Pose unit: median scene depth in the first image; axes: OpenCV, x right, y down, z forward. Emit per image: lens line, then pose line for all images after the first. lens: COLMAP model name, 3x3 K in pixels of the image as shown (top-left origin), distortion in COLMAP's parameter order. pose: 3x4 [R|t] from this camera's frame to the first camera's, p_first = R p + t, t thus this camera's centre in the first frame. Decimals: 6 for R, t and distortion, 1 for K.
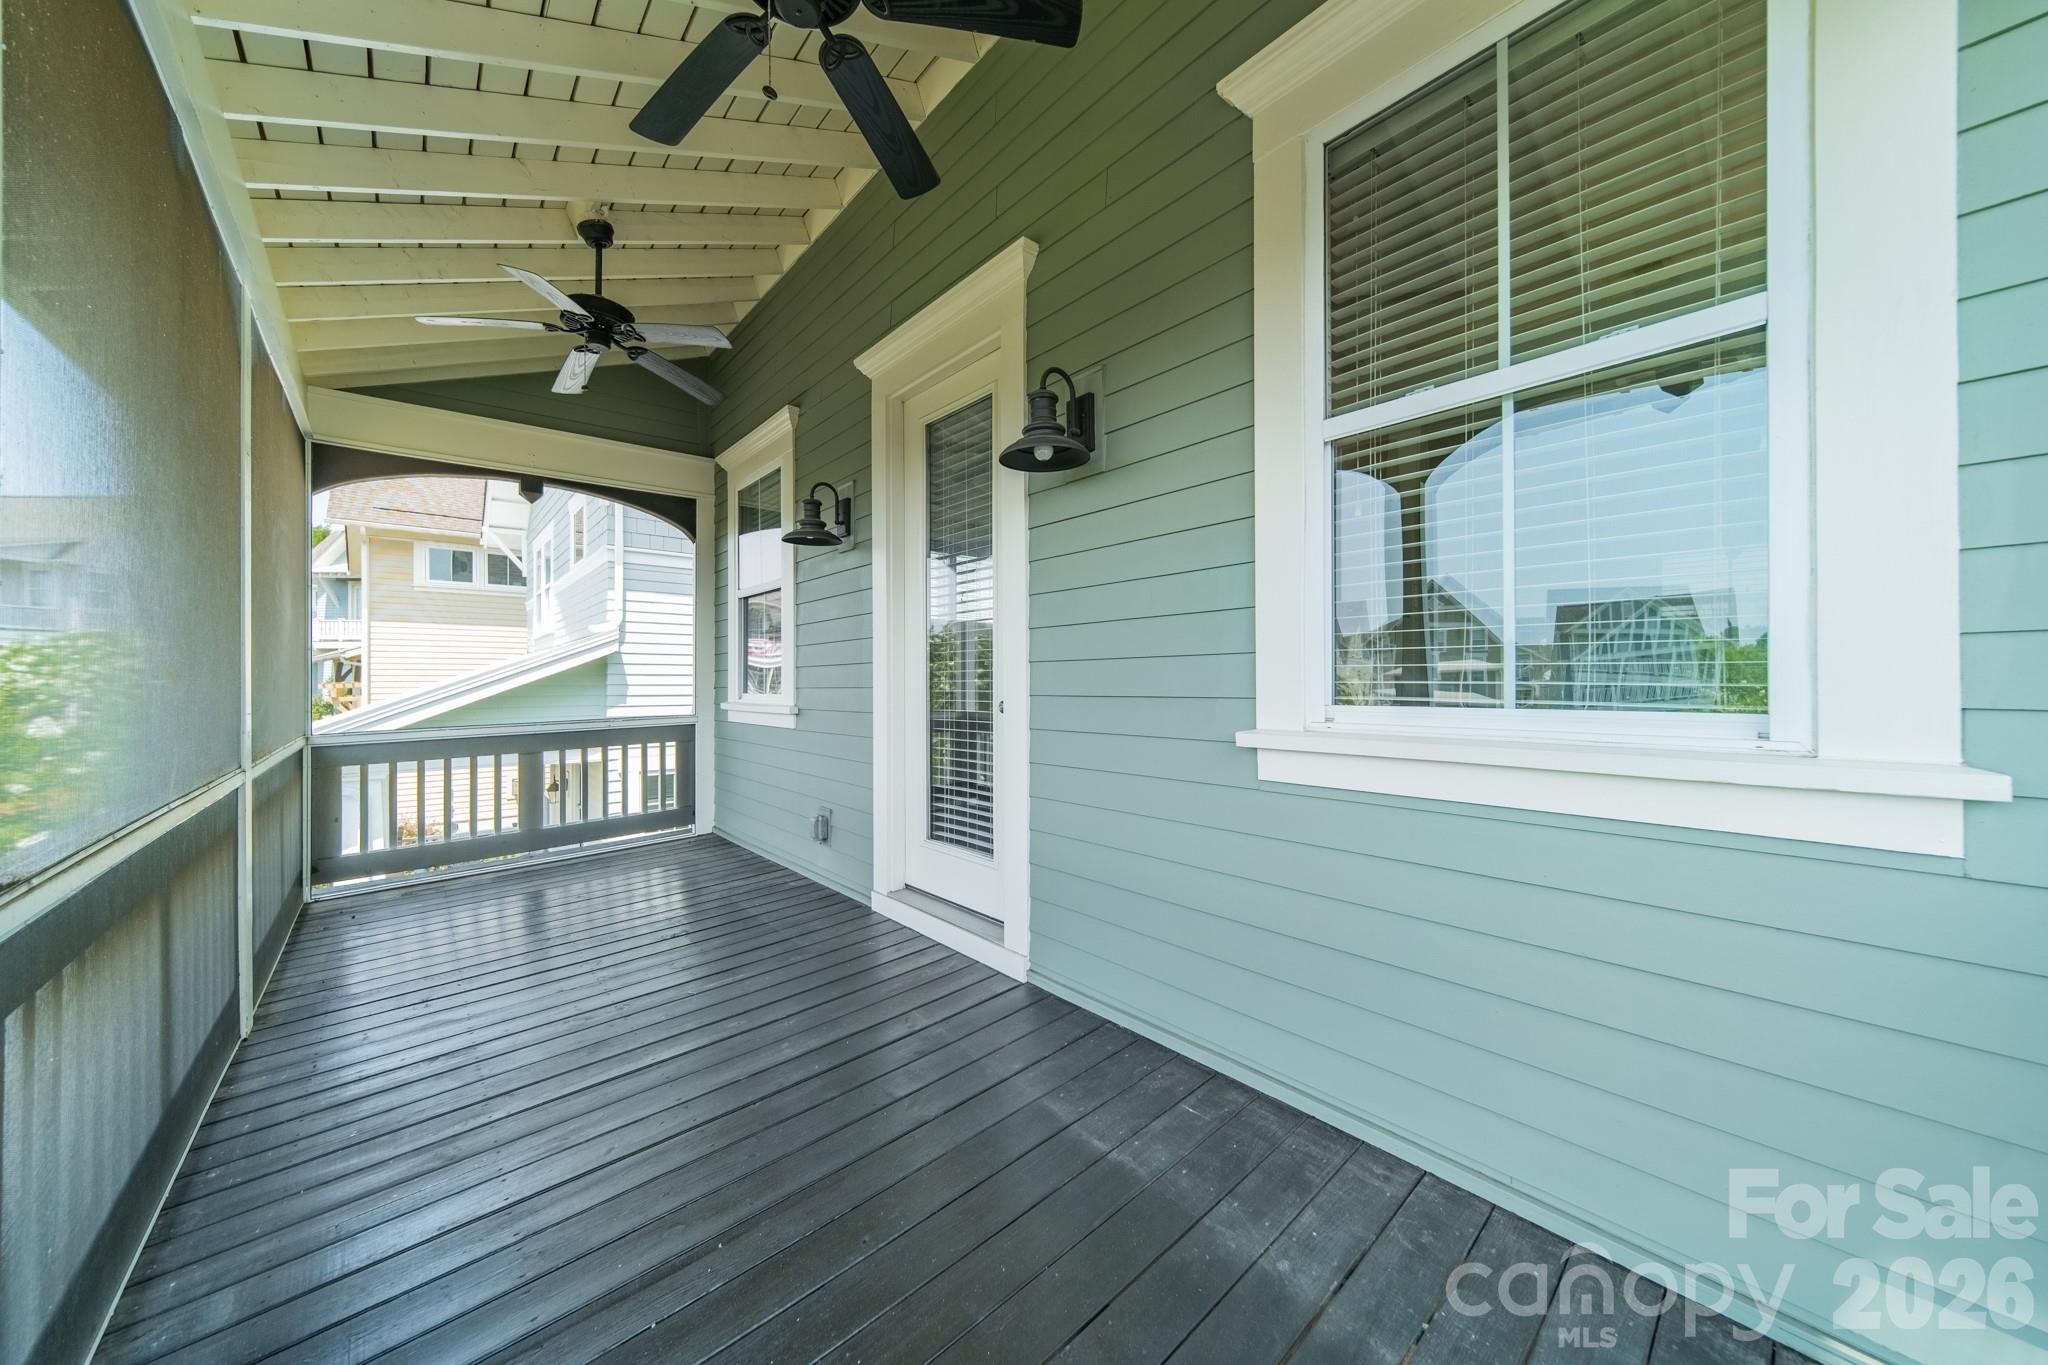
lens RADIAL K [[726.9, 0, 1017.6], [0, 726.9, 684.1], [0, 0, 1]] dist [0.007003, 0.000532]
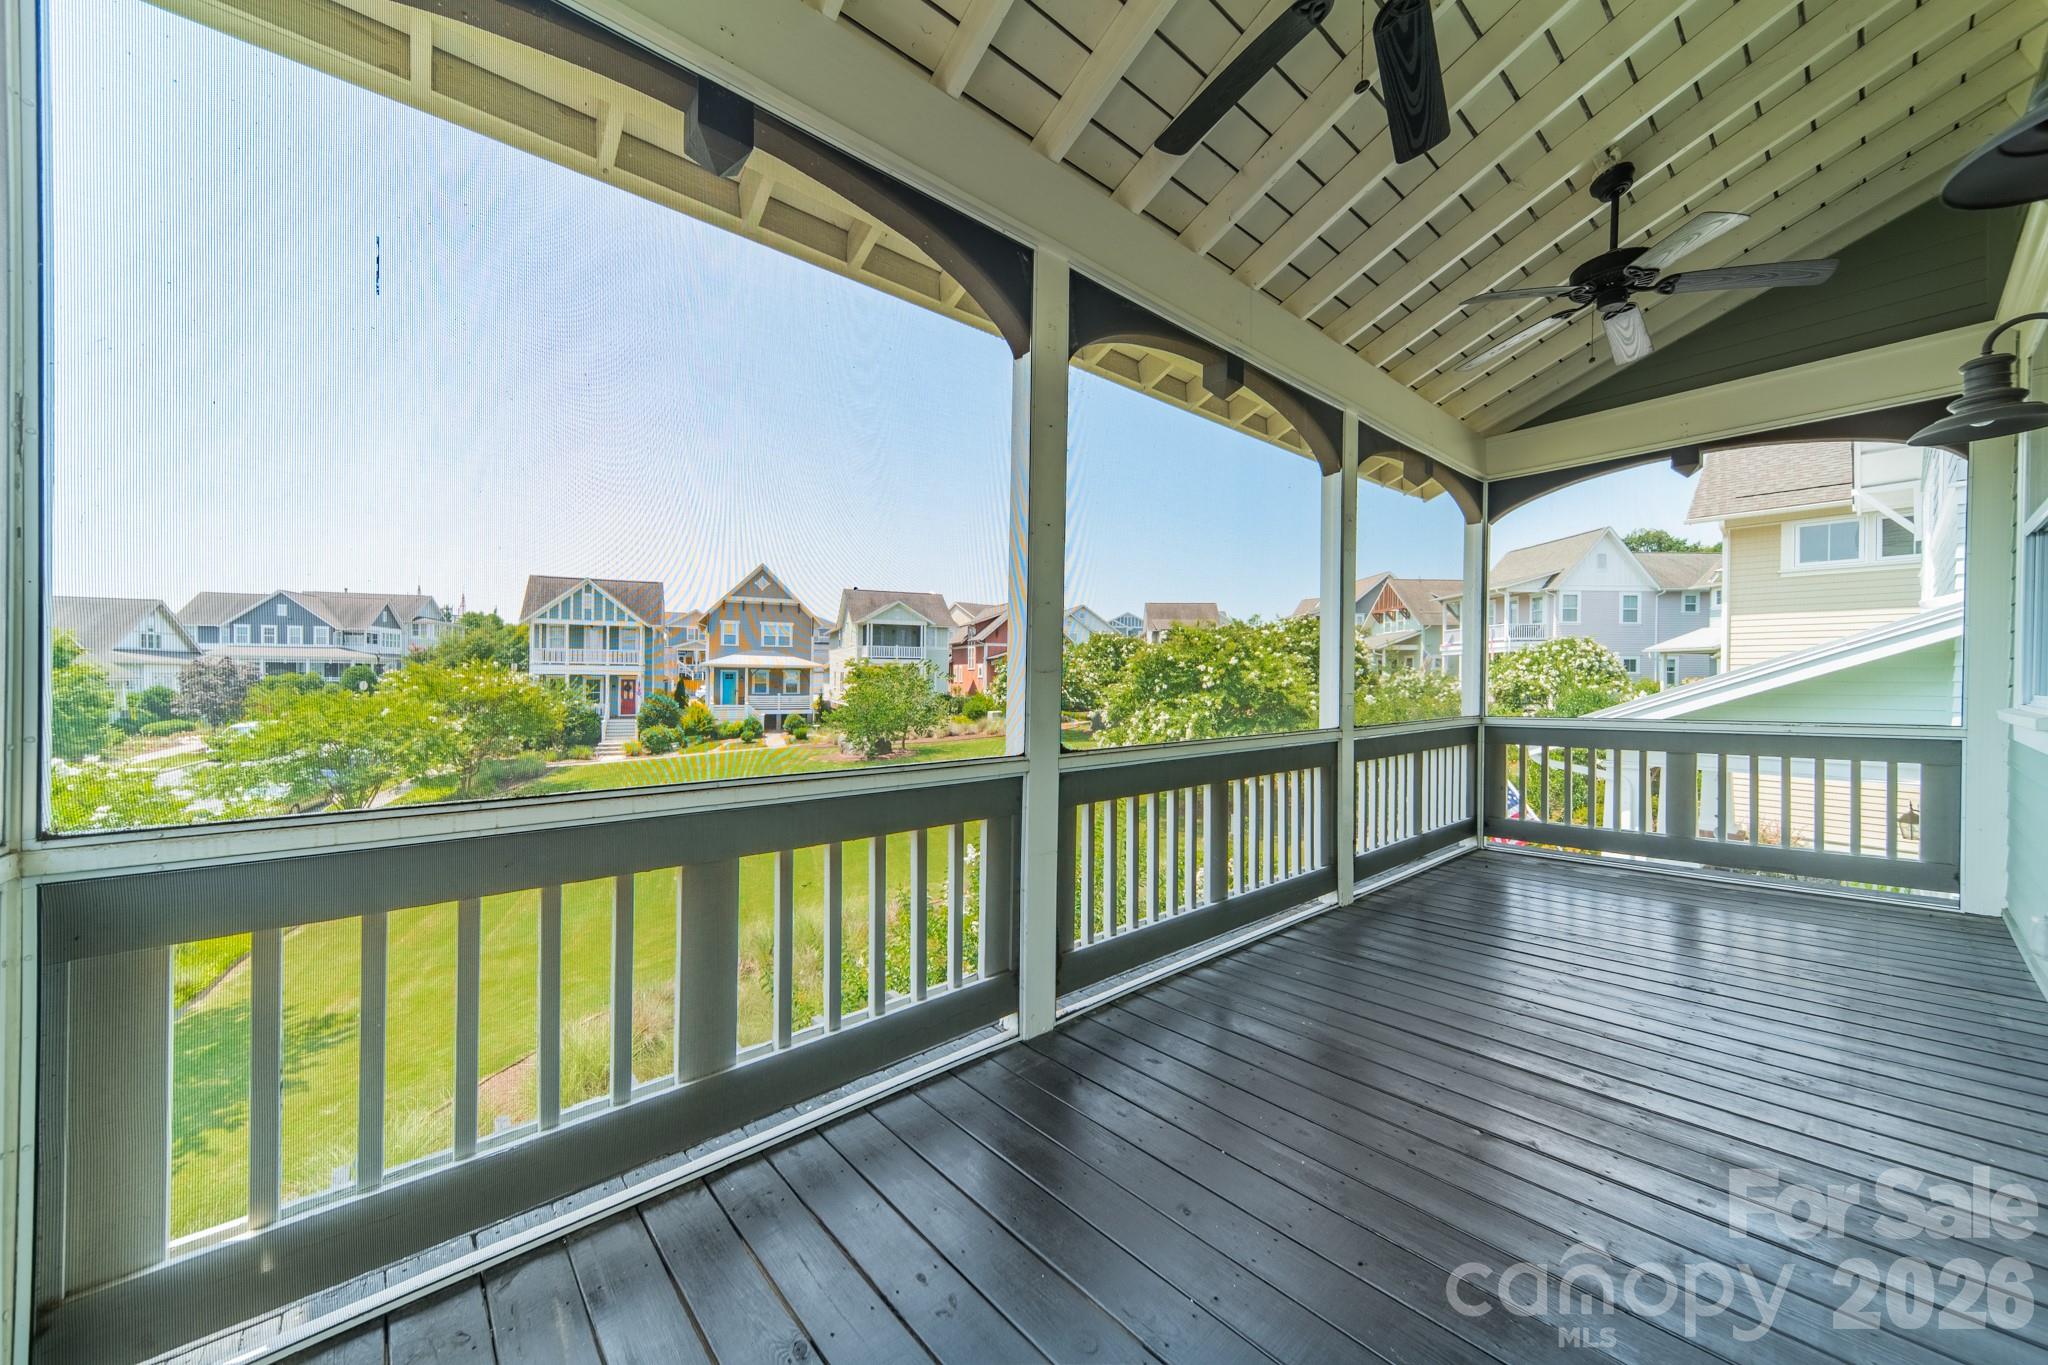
lens RADIAL K [[726.9, 0, 1026.8], [0, 726.9, 674.8], [0, 0, 1]] dist [0.007003, 0.000532]
pose [[0.011539, 0.001754, -0.999932, 0.229819], [-0.011181, 0.999936, 0.001625, 0.004834], [0.999871, 0.011161, 0.011558, 0.175662]]
